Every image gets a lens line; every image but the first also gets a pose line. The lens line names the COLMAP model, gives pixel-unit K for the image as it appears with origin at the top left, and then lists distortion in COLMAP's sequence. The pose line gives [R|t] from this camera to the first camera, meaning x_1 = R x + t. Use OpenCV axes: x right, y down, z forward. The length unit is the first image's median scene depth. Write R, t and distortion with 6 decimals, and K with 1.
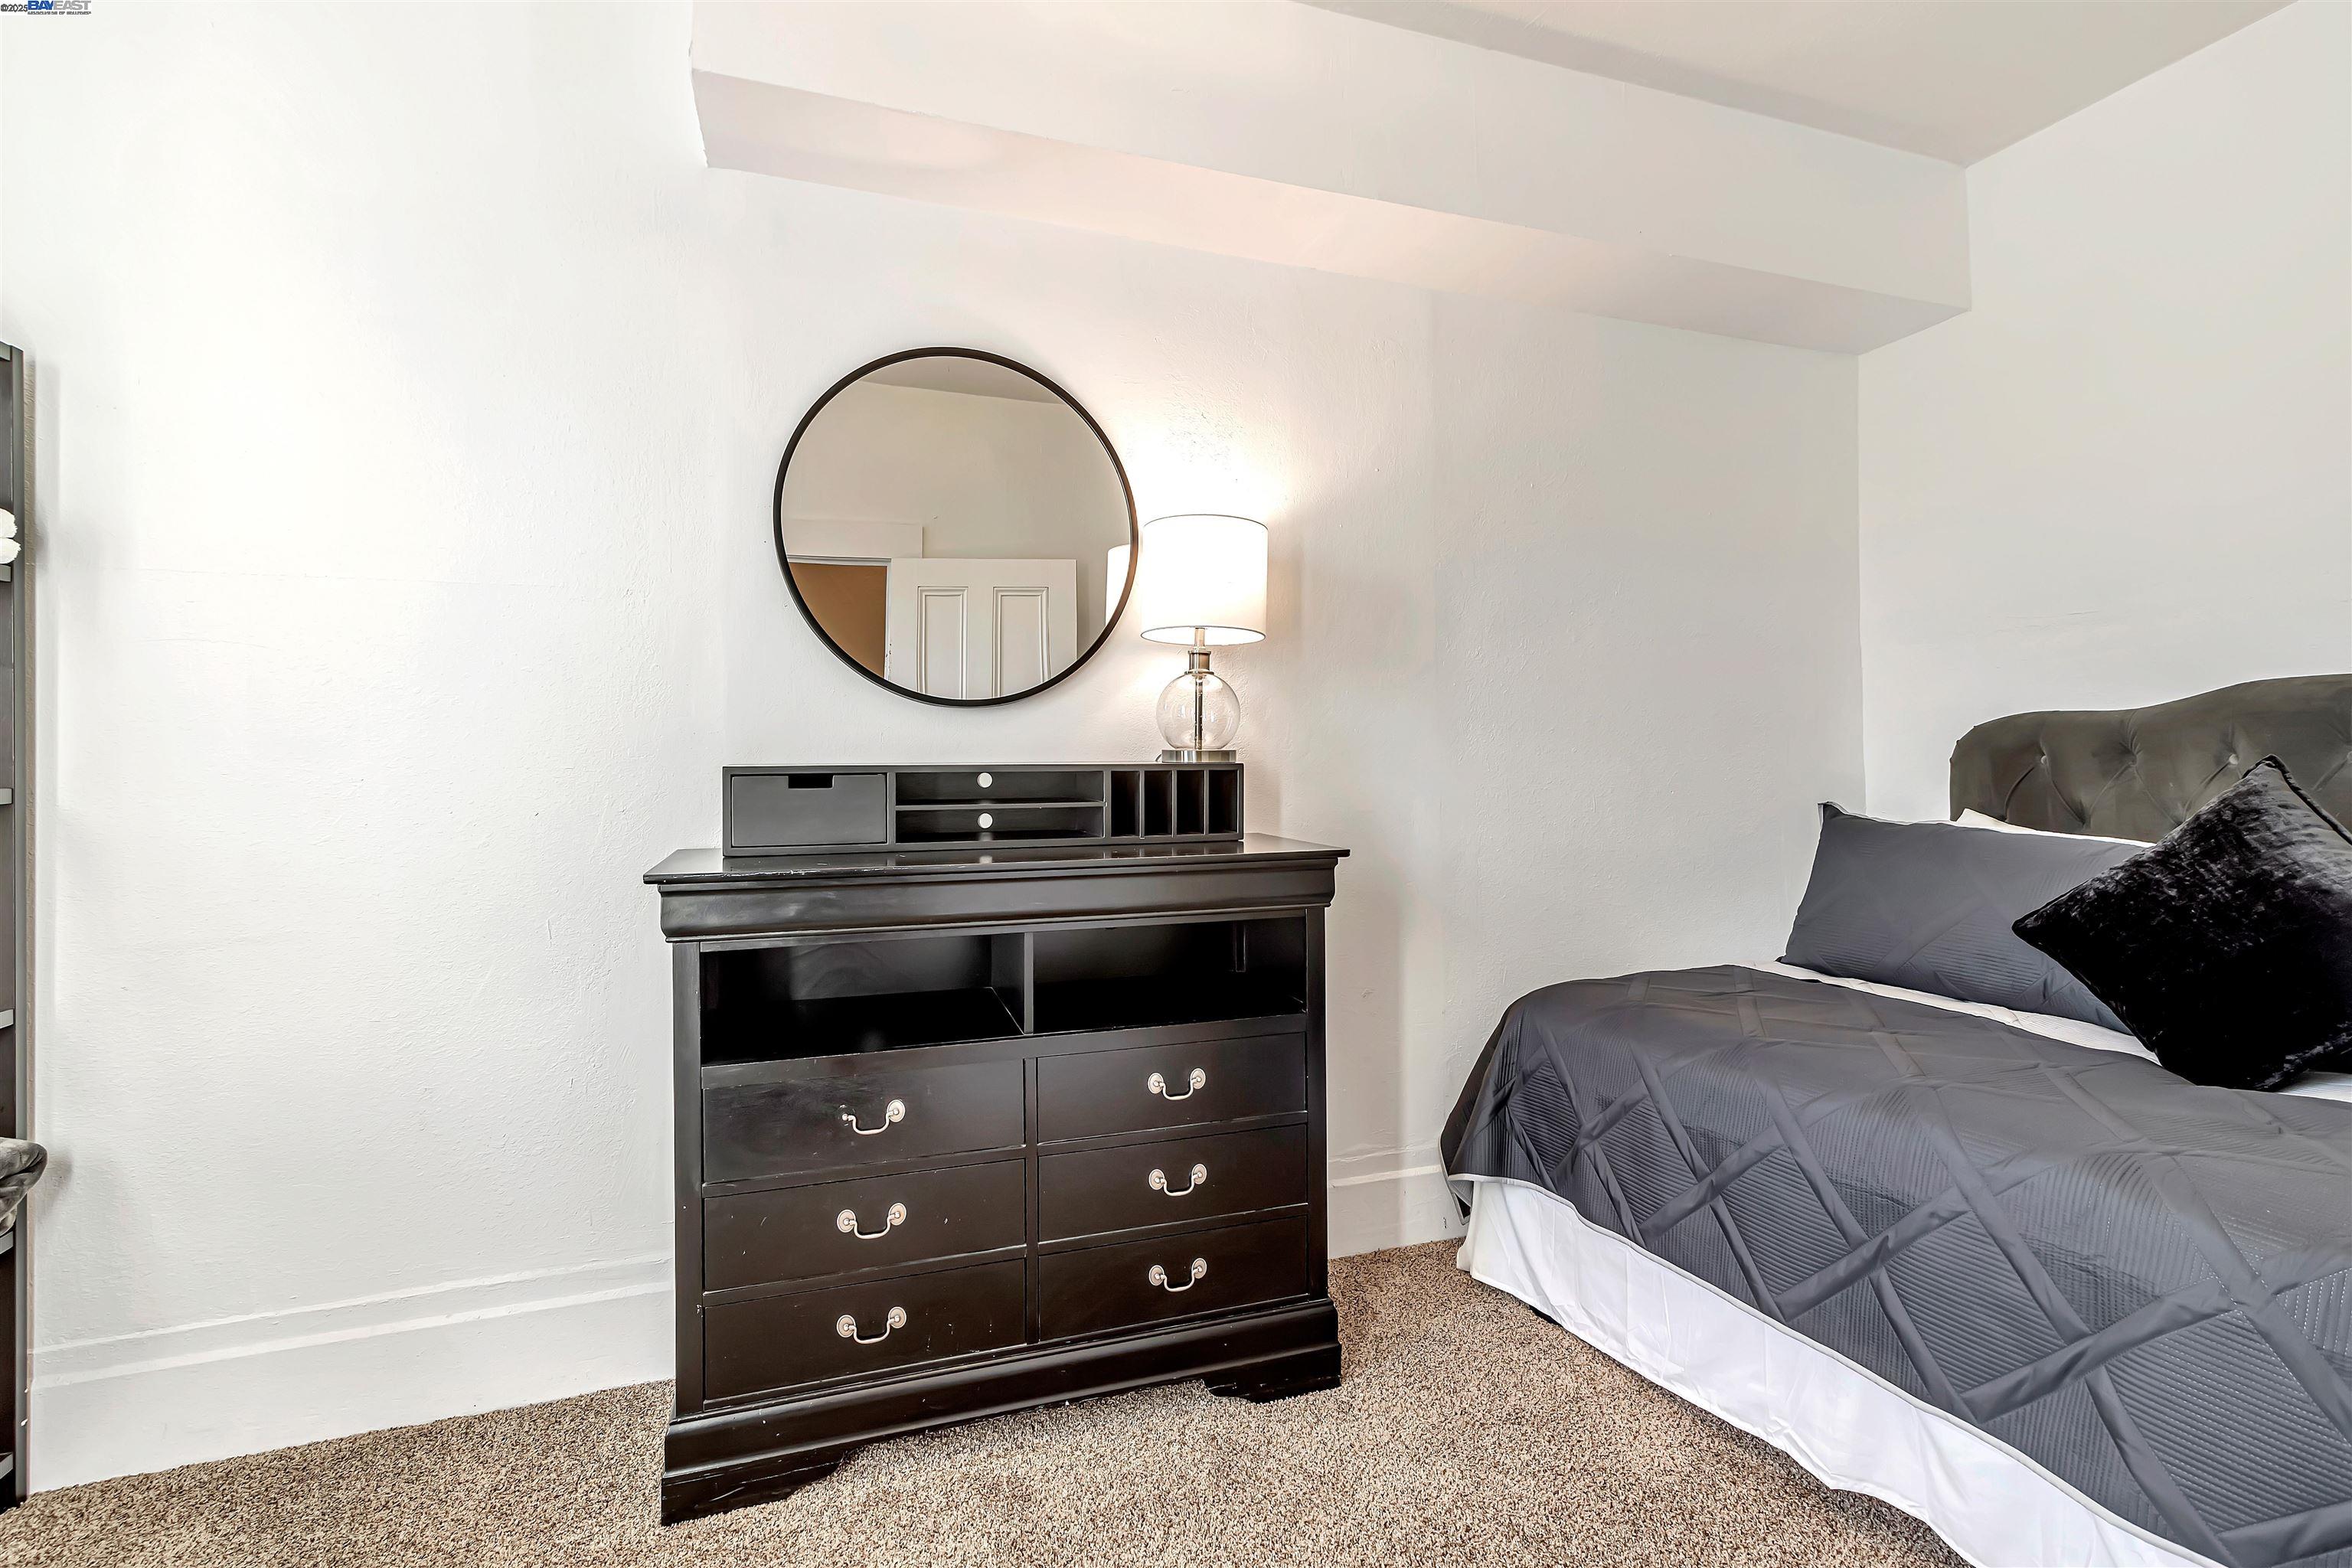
lens RADIAL K [[1095.7, 0, 1197.5], [0, 1095.7, 767.1], [0, 0, 1]] dist [0.001757, -0.000217]
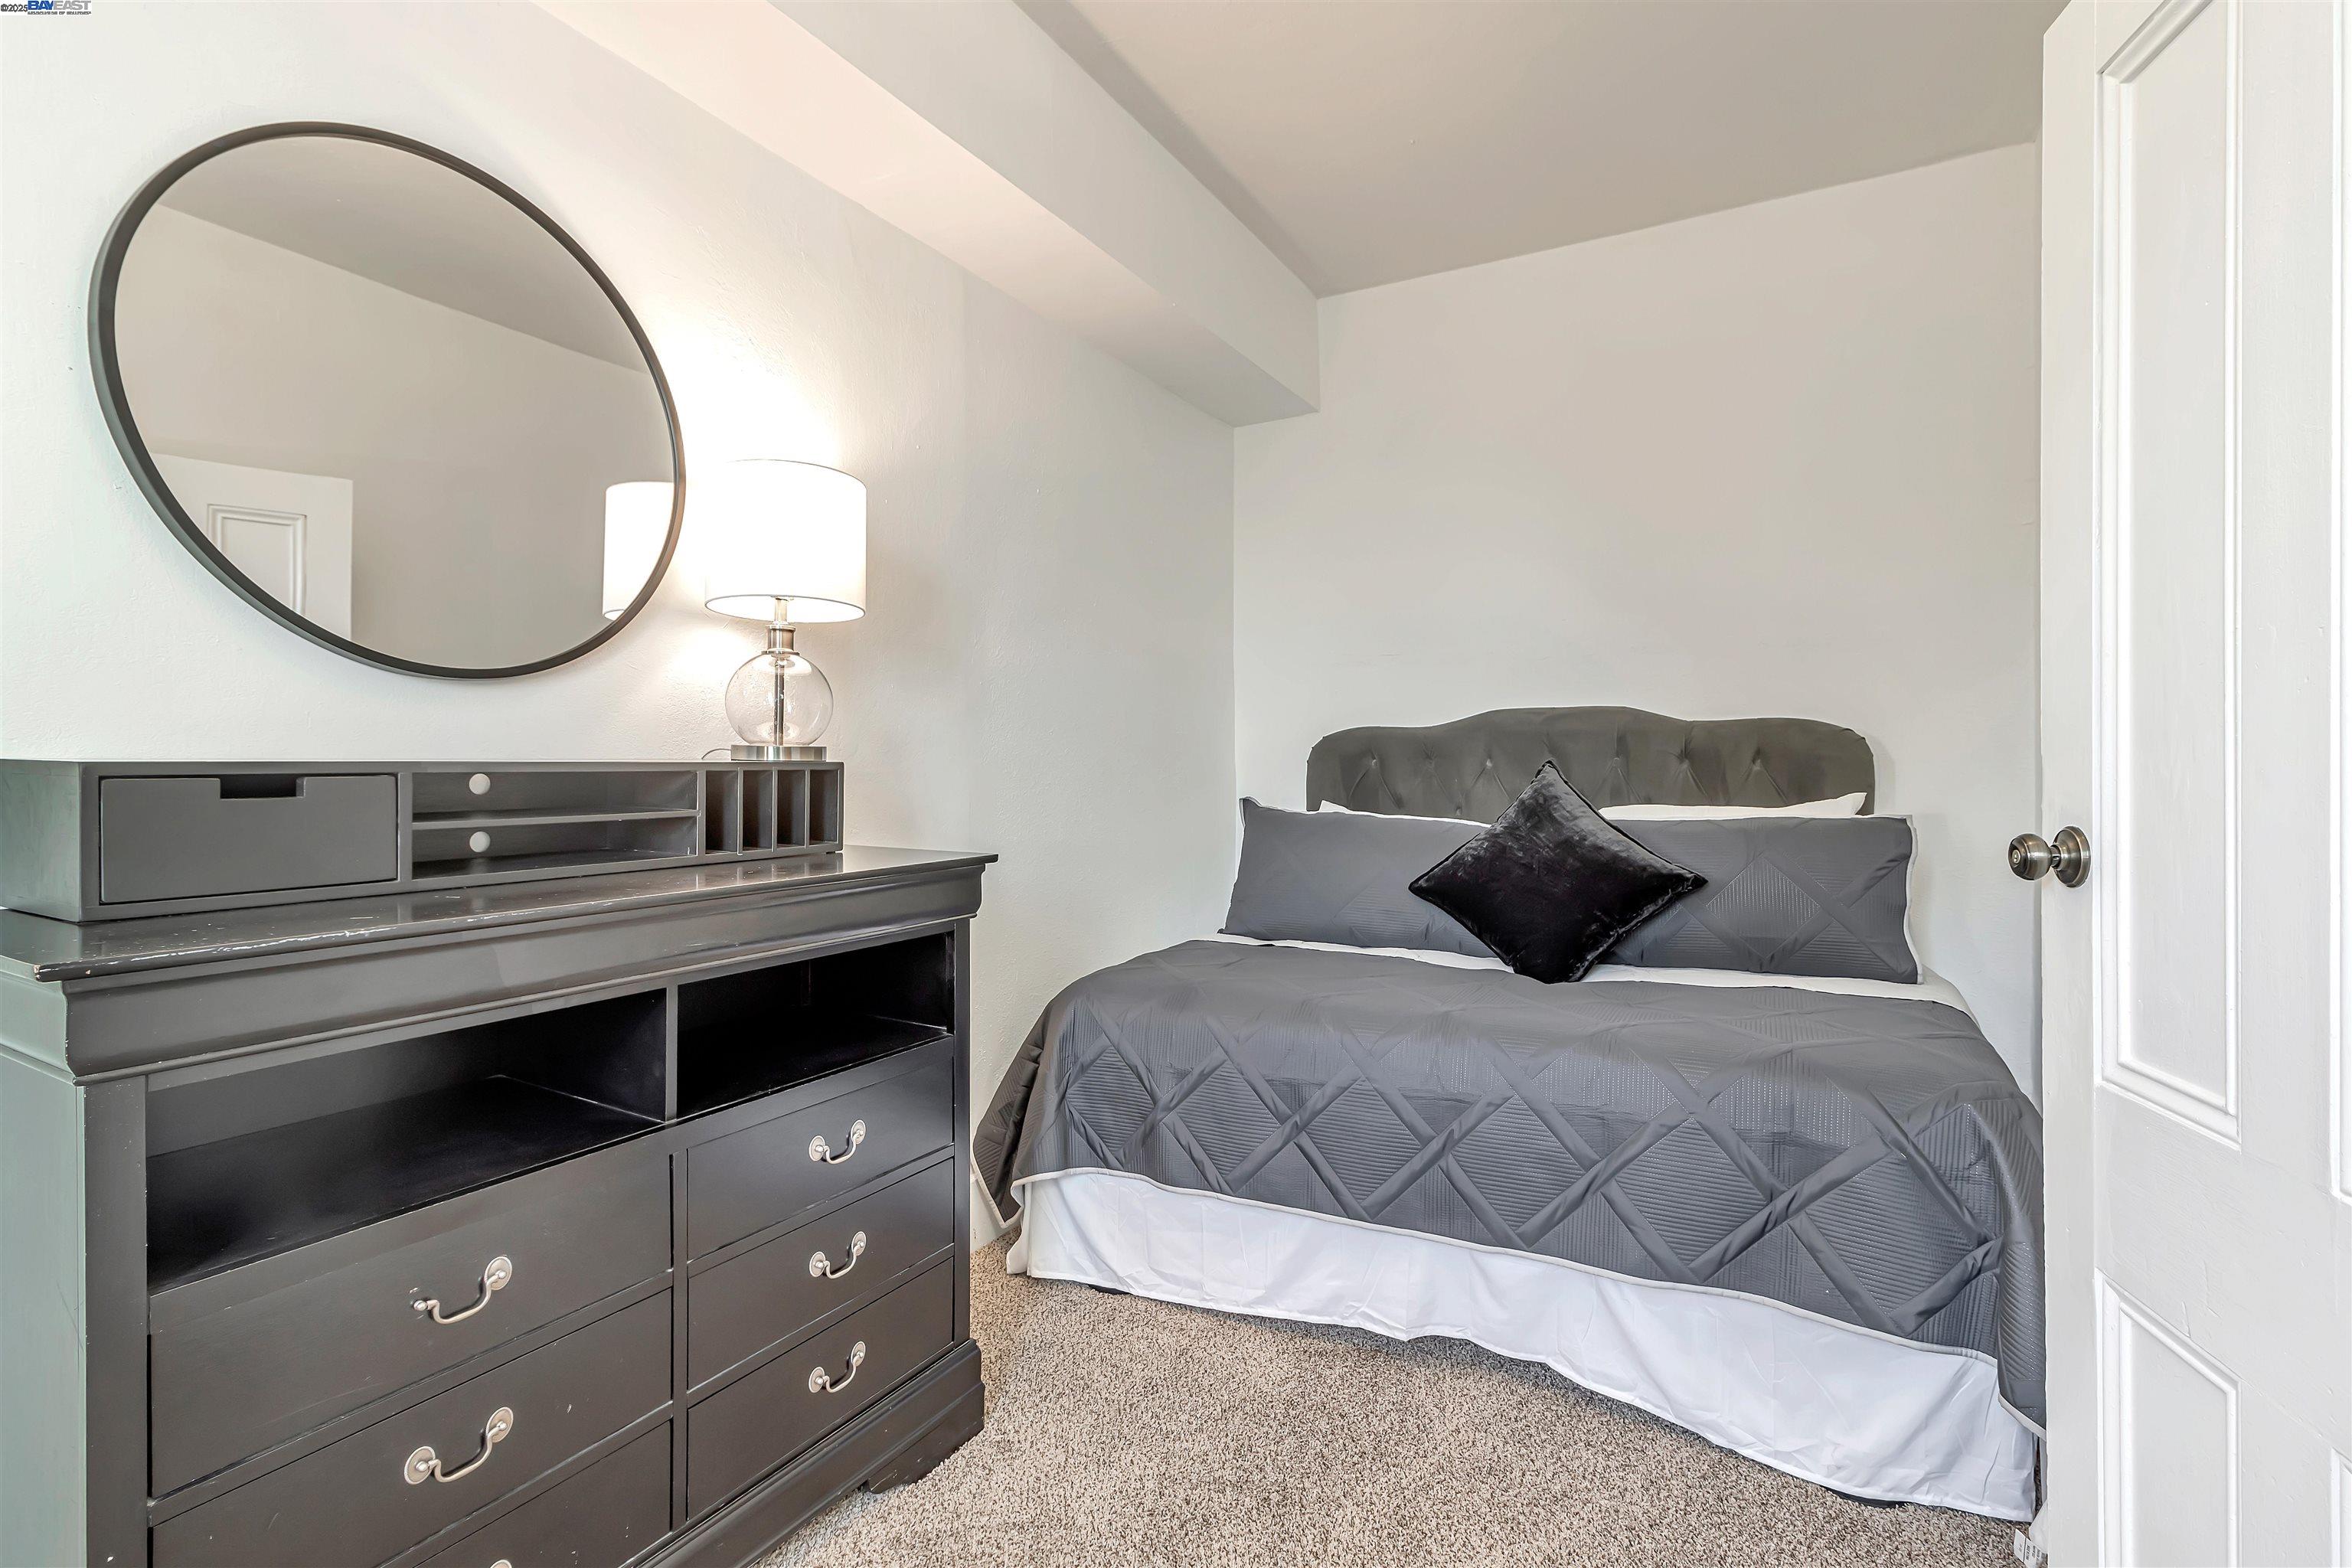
lens RADIAL K [[1095.7, 0, 1186.2], [0, 1095.7, 784.0], [0, 0, 1]] dist [0.001757, -0.000217]
pose [[0.747639, -0.008470, 0.664051, -0.359016], [-0.000495, 0.999911, 0.013312, 0.002445], [-0.664105, -0.010281, 0.747569, 0.191446]]
